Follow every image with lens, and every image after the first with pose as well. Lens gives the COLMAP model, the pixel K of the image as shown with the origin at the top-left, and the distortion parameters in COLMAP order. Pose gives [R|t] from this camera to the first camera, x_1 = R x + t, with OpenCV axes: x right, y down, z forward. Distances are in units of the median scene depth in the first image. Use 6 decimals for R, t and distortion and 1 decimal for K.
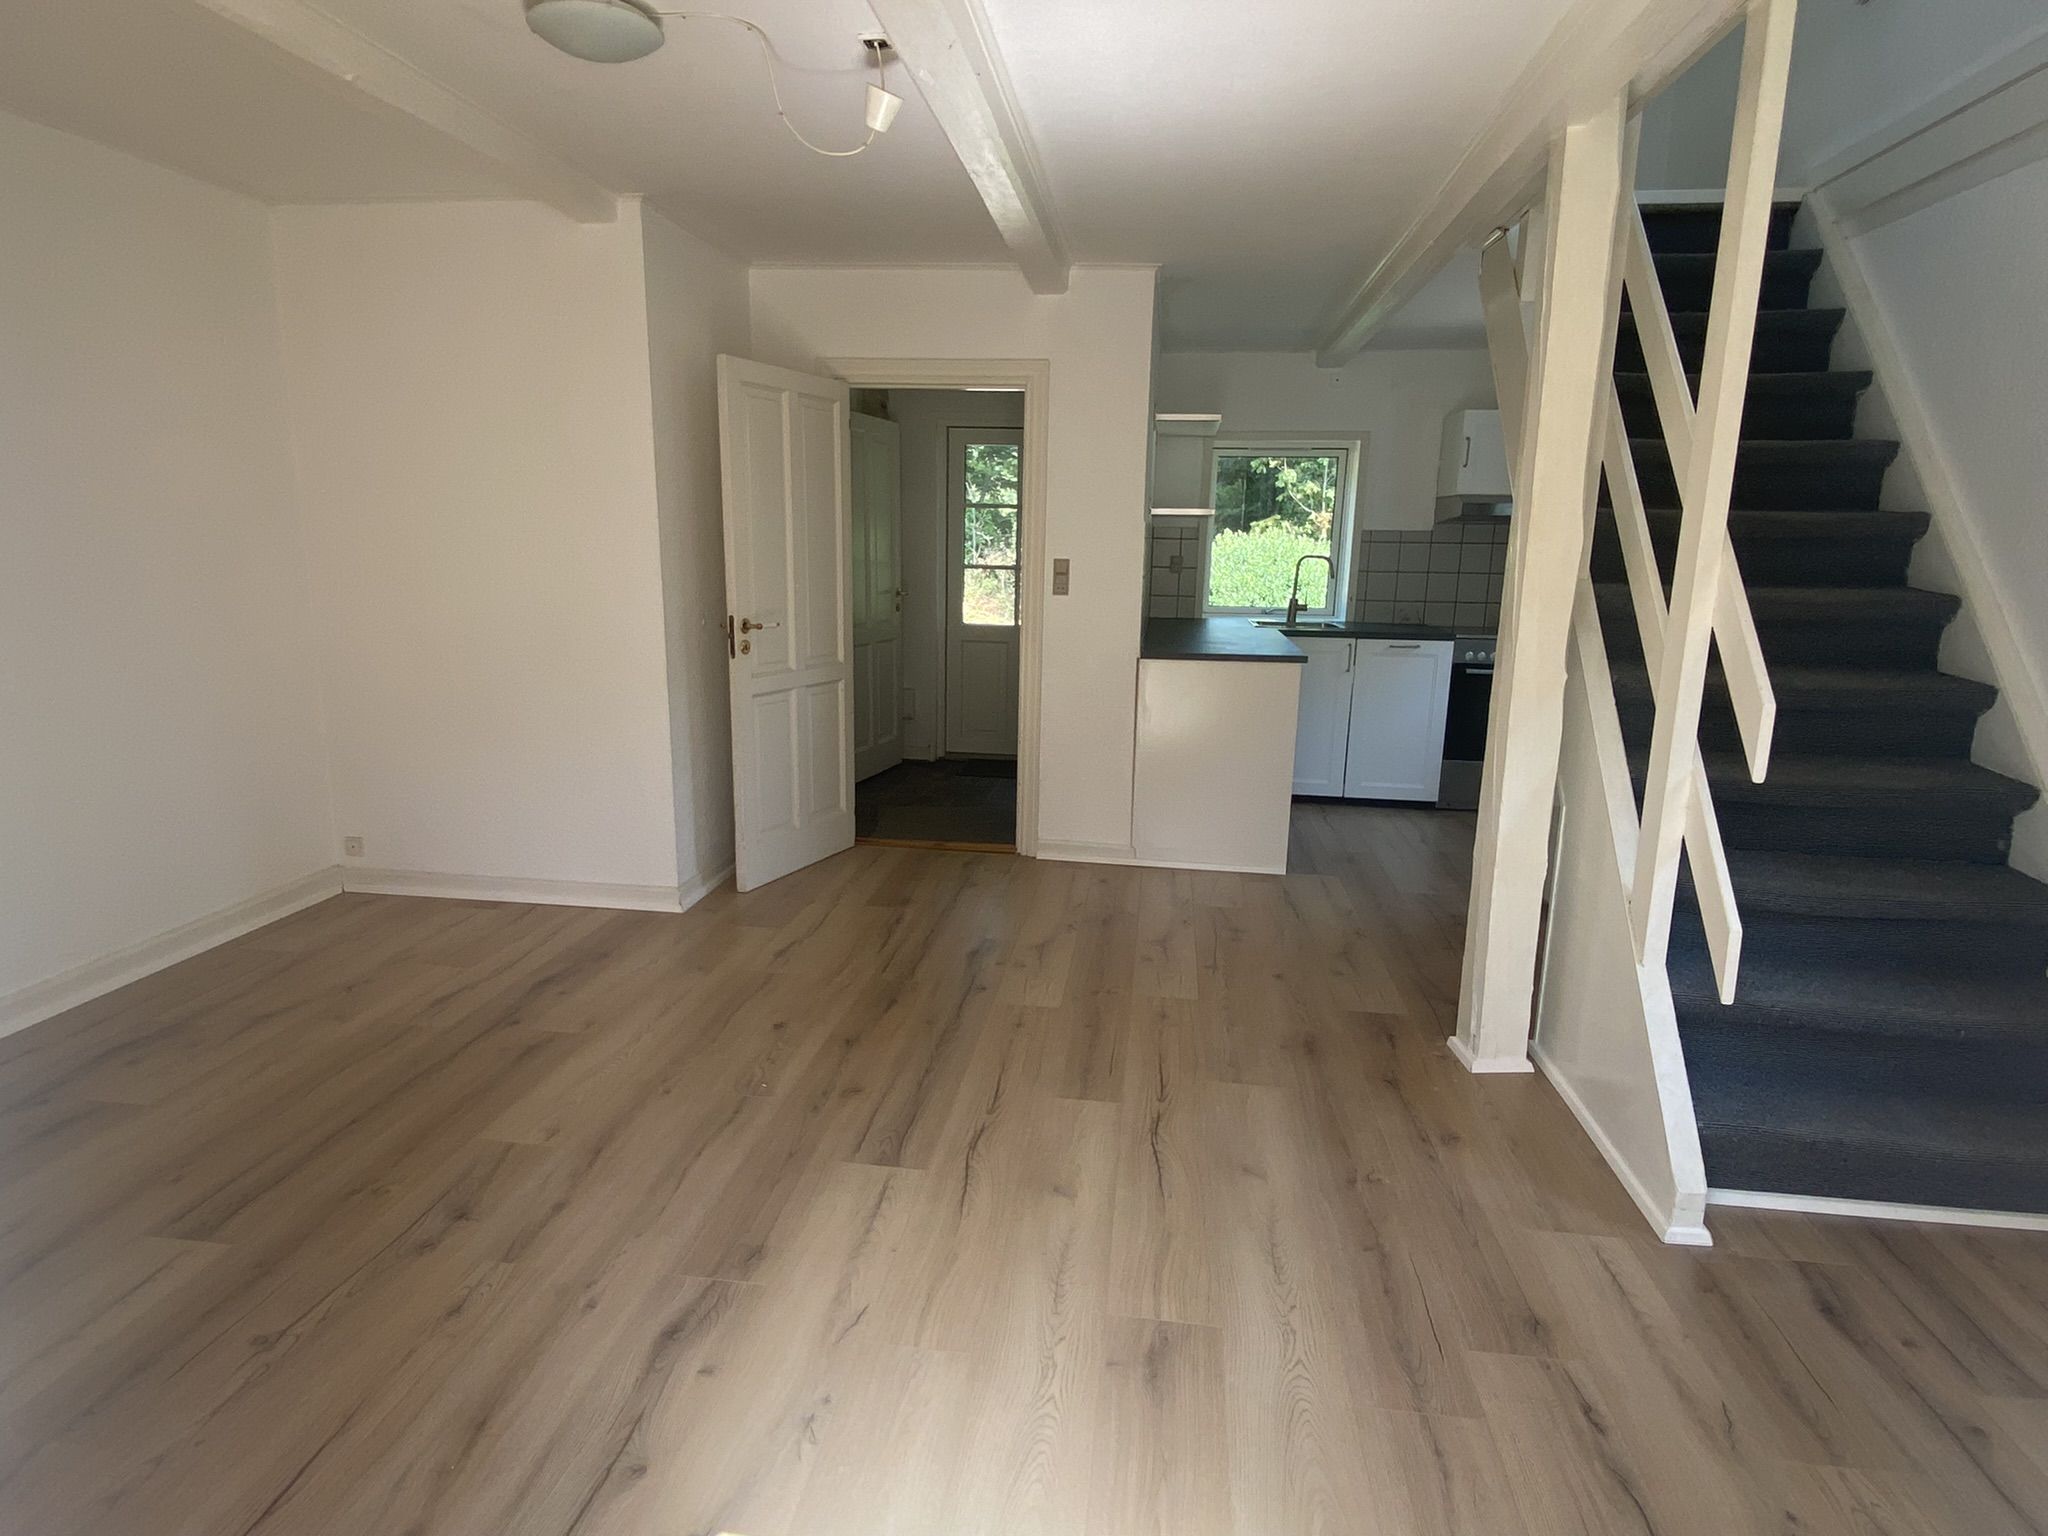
lens RADIAL K [[1170.6, 0, 1024.0], [0, 1170.6, 768.0], [0, 0, 1]] dist [0.113152, -0.149035]
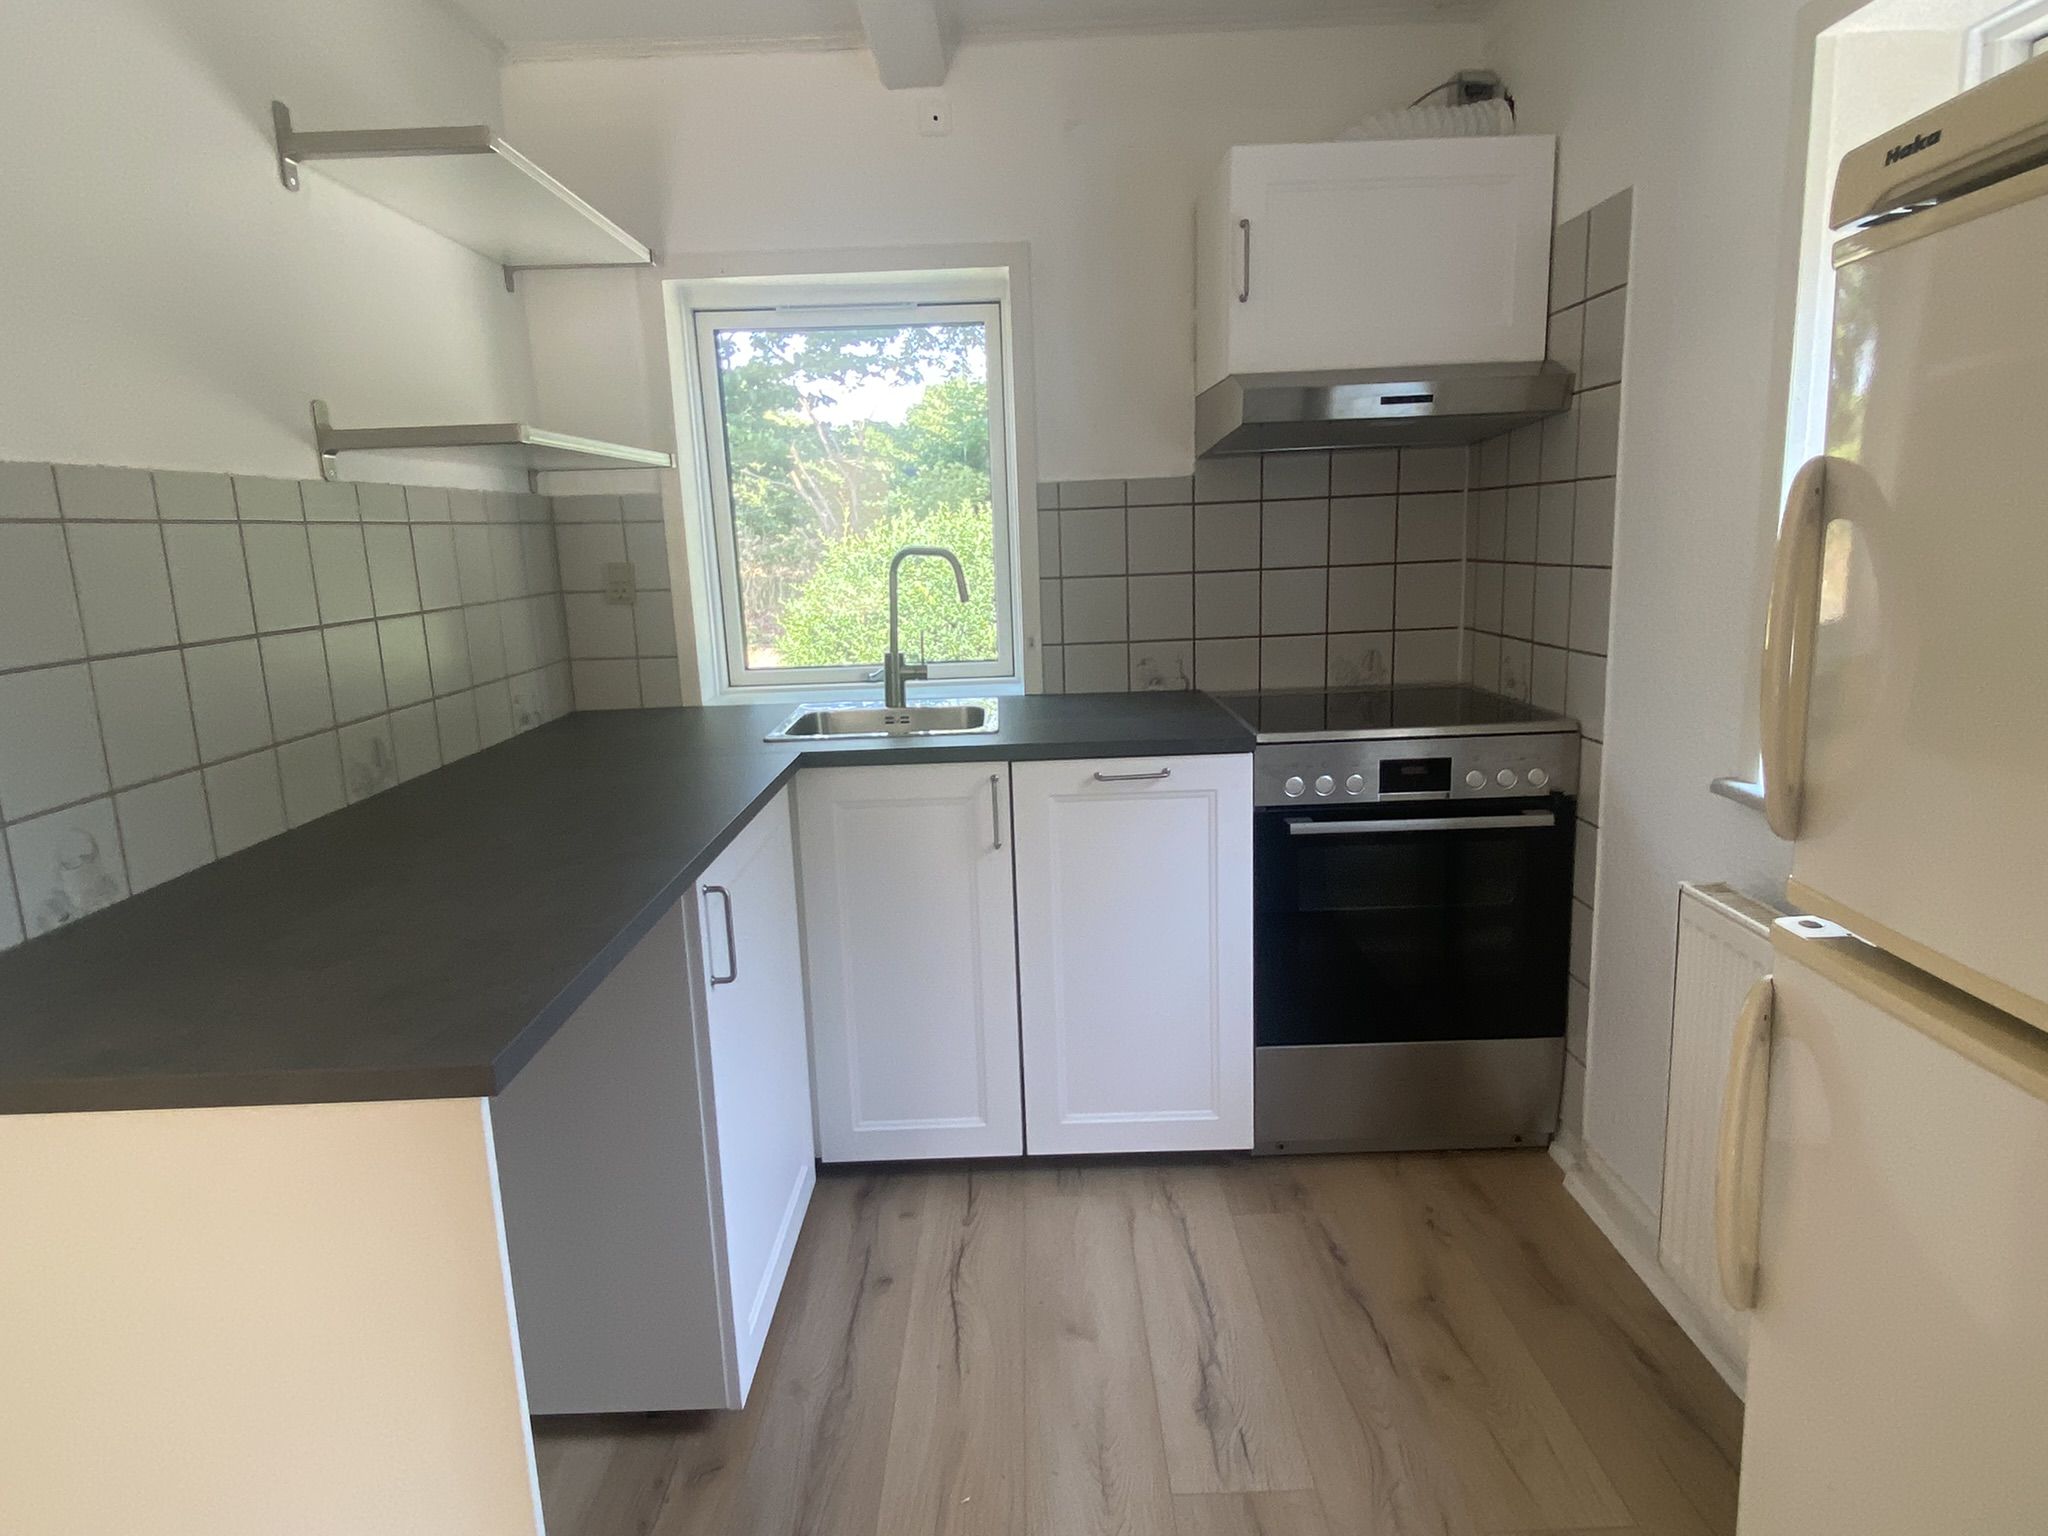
lens RADIAL K [[1170.6, 0, 1024.0], [0, 1170.6, 768.0], [0, 0, 1]] dist [0.113152, -0.149035]
pose [[0.991117, -0.081003, 0.105473, 0.229677], [0.080455, 0.996713, 0.009450, -0.103557], [-0.105892, -0.000880, 0.994377, 0.581179]]
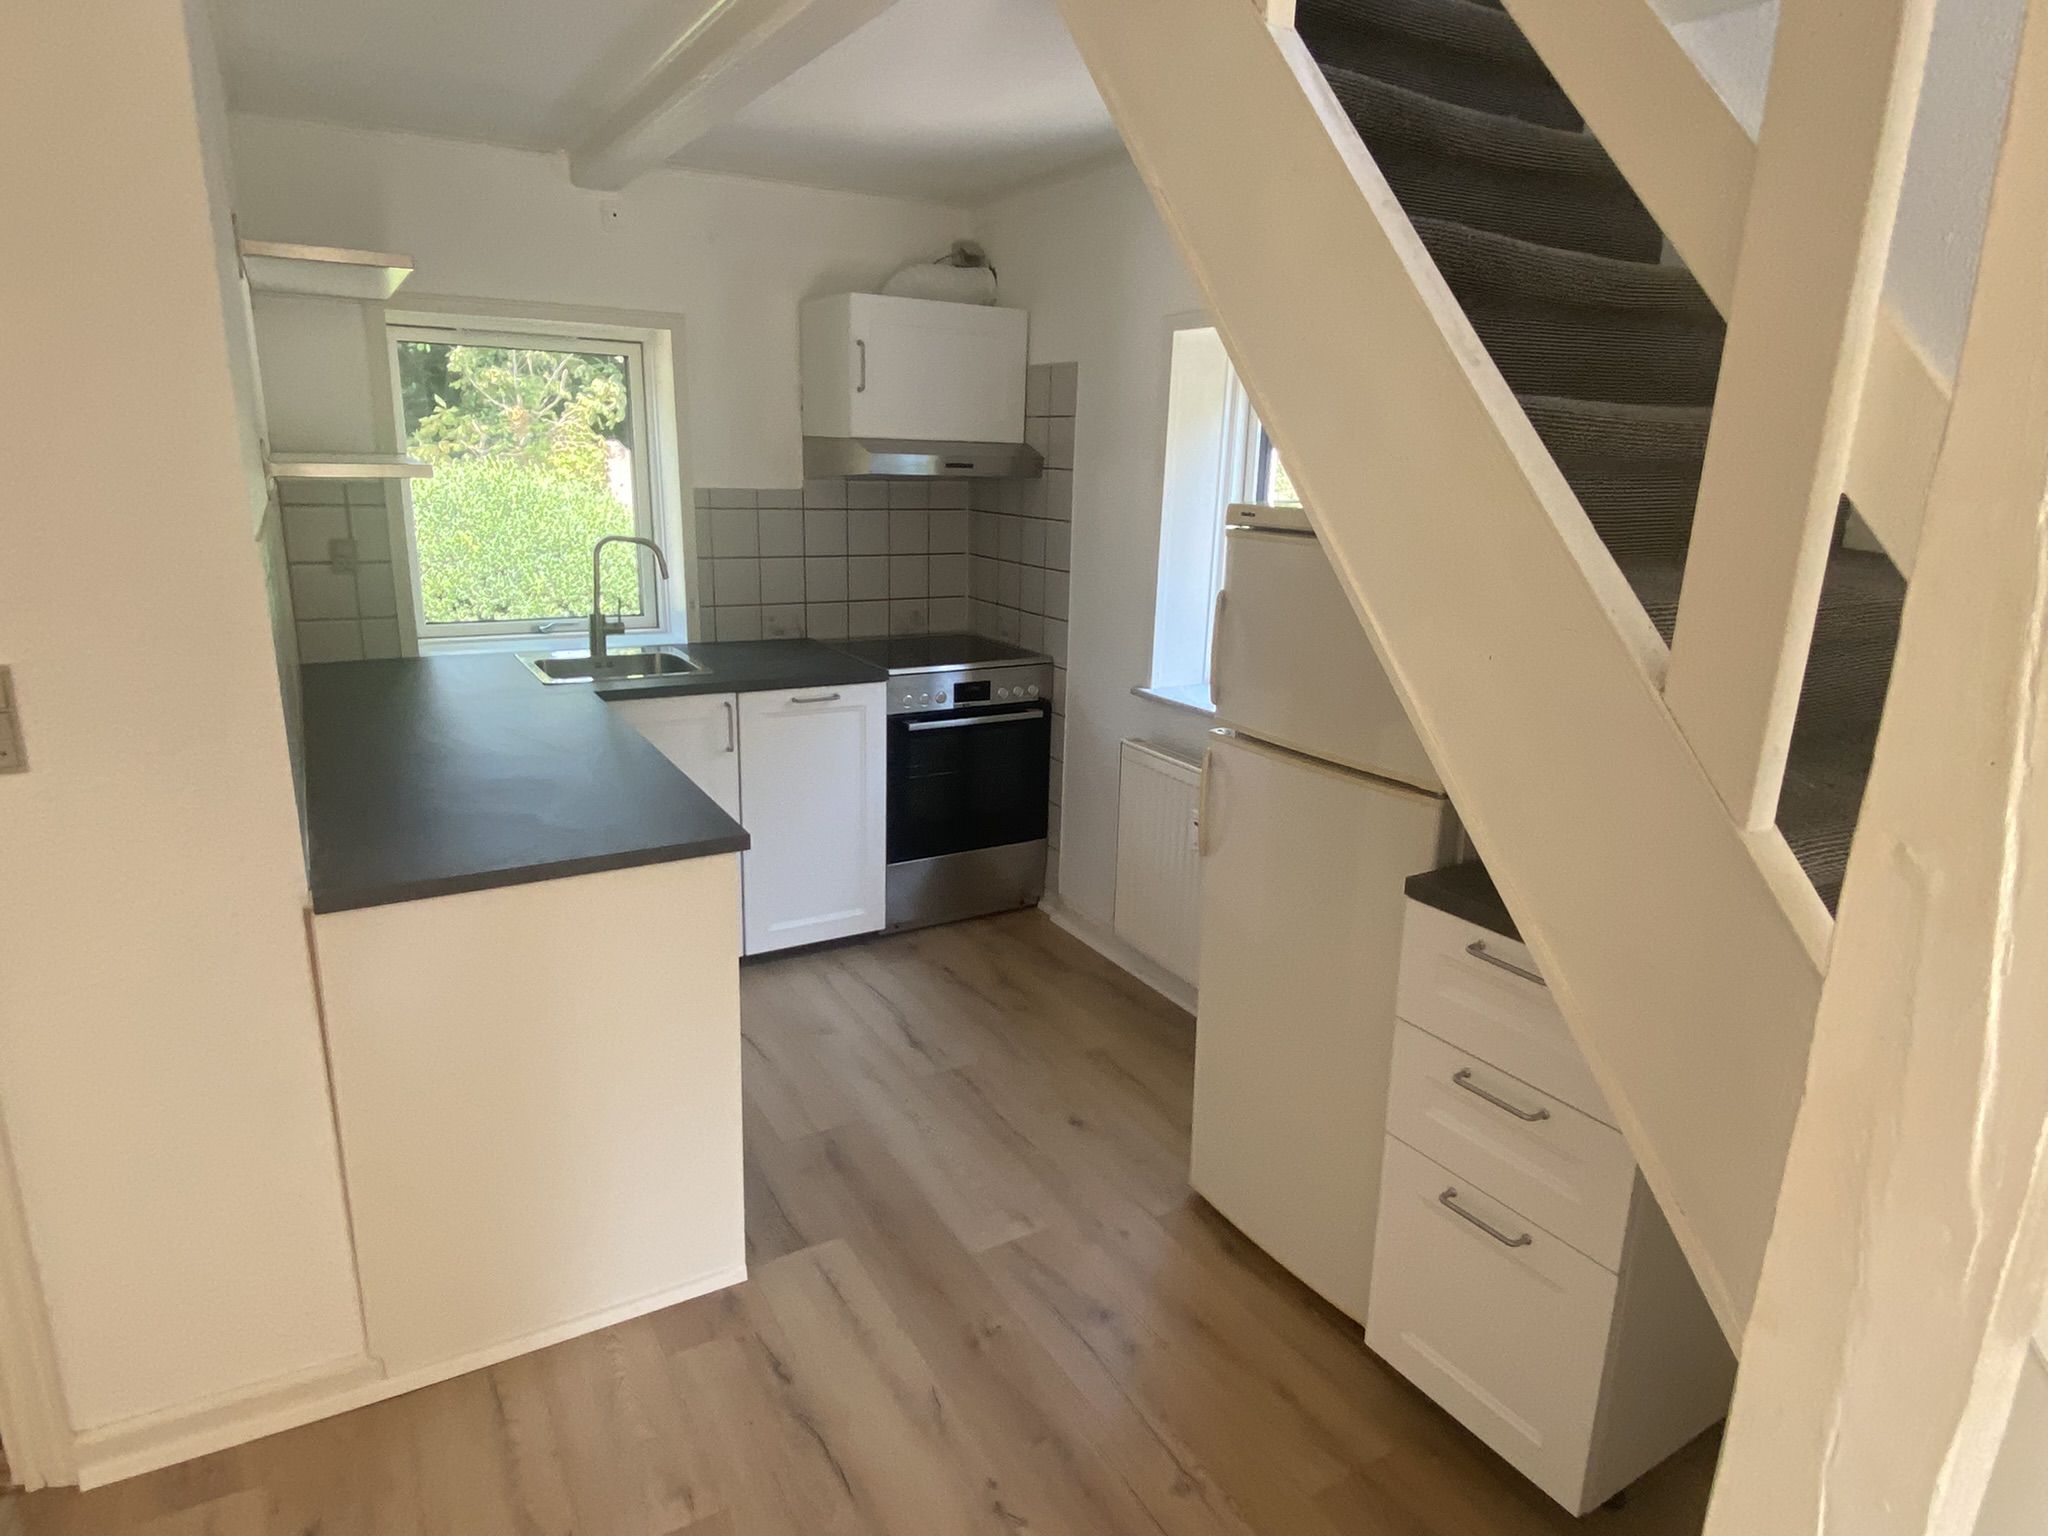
lens RADIAL K [[1170.6, 0, 1024.0], [0, 1170.6, 768.0], [0, 0, 1]] dist [0.113152, -0.149035]
pose [[0.793951, -0.157458, 0.587239, 0.047574], [0.102552, 0.986725, 0.125922, -0.122684], [-0.599271, -0.039753, 0.799559, 0.428782]]
